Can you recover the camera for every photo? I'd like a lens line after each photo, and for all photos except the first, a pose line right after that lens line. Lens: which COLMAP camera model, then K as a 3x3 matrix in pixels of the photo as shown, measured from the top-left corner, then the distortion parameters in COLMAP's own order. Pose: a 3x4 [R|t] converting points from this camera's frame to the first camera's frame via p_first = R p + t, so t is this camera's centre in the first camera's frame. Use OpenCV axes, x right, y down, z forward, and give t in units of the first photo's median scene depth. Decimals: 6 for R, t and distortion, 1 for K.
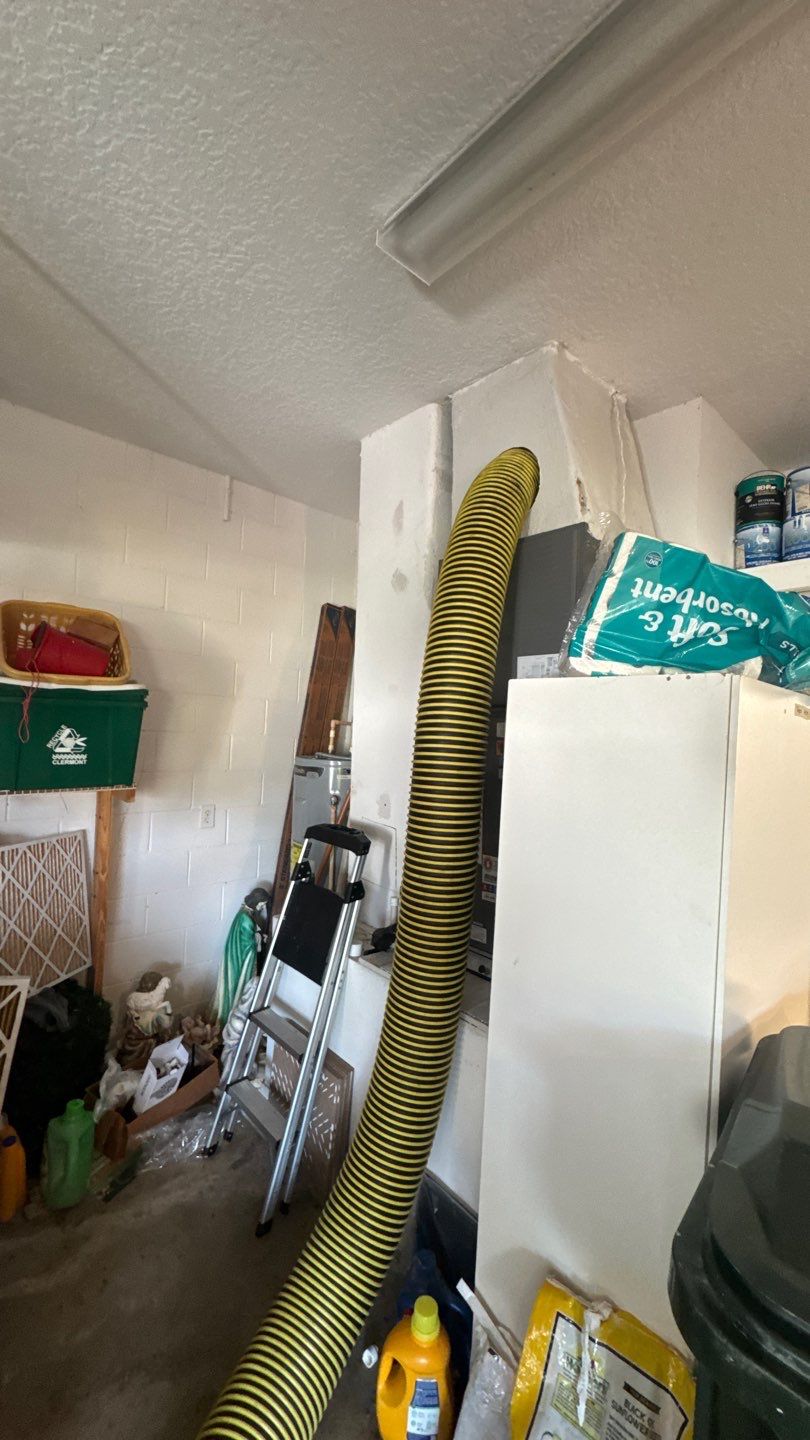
lens RADIAL K [[576.1, 0, 404.9], [0, 576.1, 720.6], [0, 0, 1]] dist [-0.004938, 0.001145]
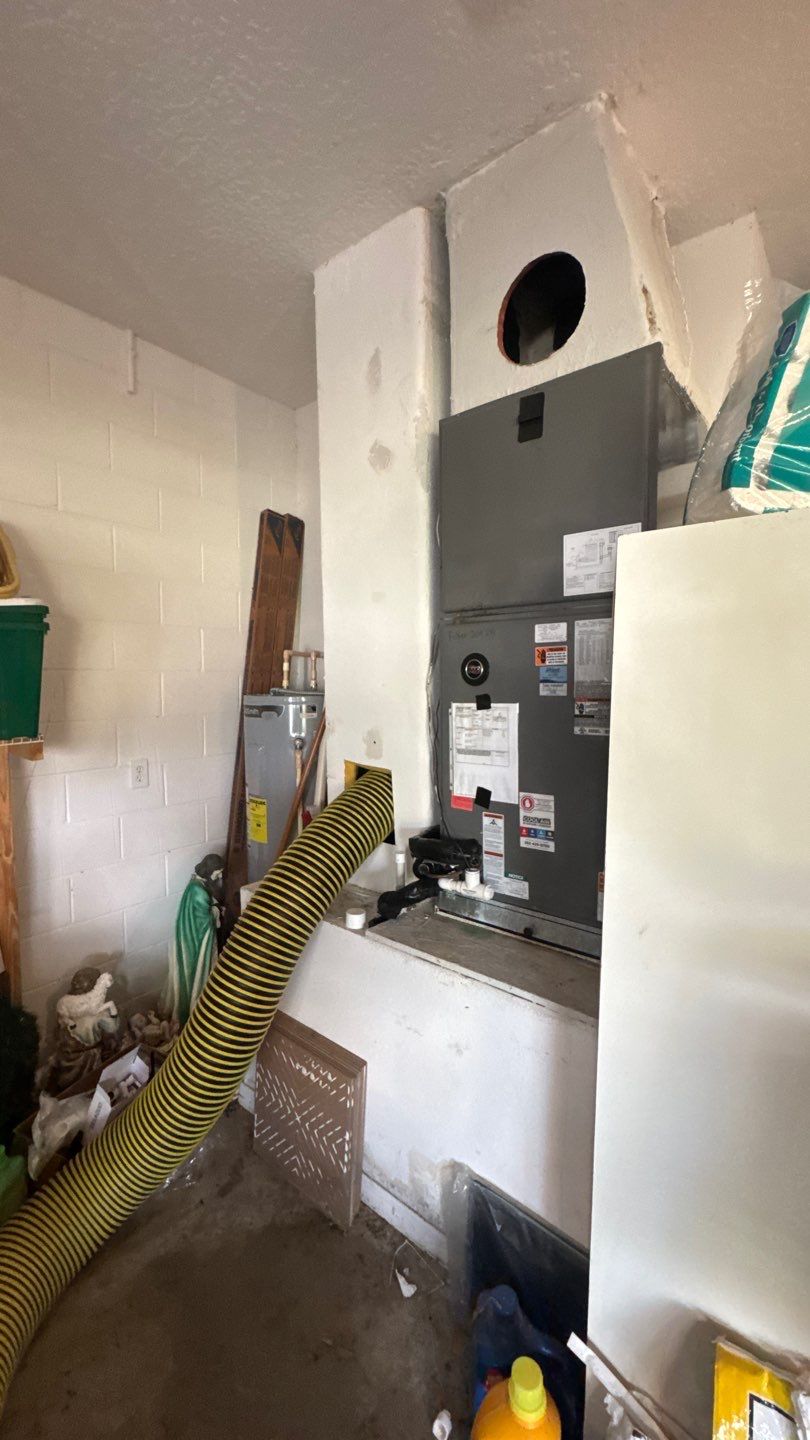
lens RADIAL K [[576.1, 0, 404.9], [0, 576.1, 720.6], [0, 0, 1]] dist [-0.004938, 0.001145]
pose [[0.988638, -0.055718, 0.139611, -0.104386], [0.043063, 0.994820, 0.092078, 0.042943], [-0.144018, -0.085019, 0.985916, 0.195292]]
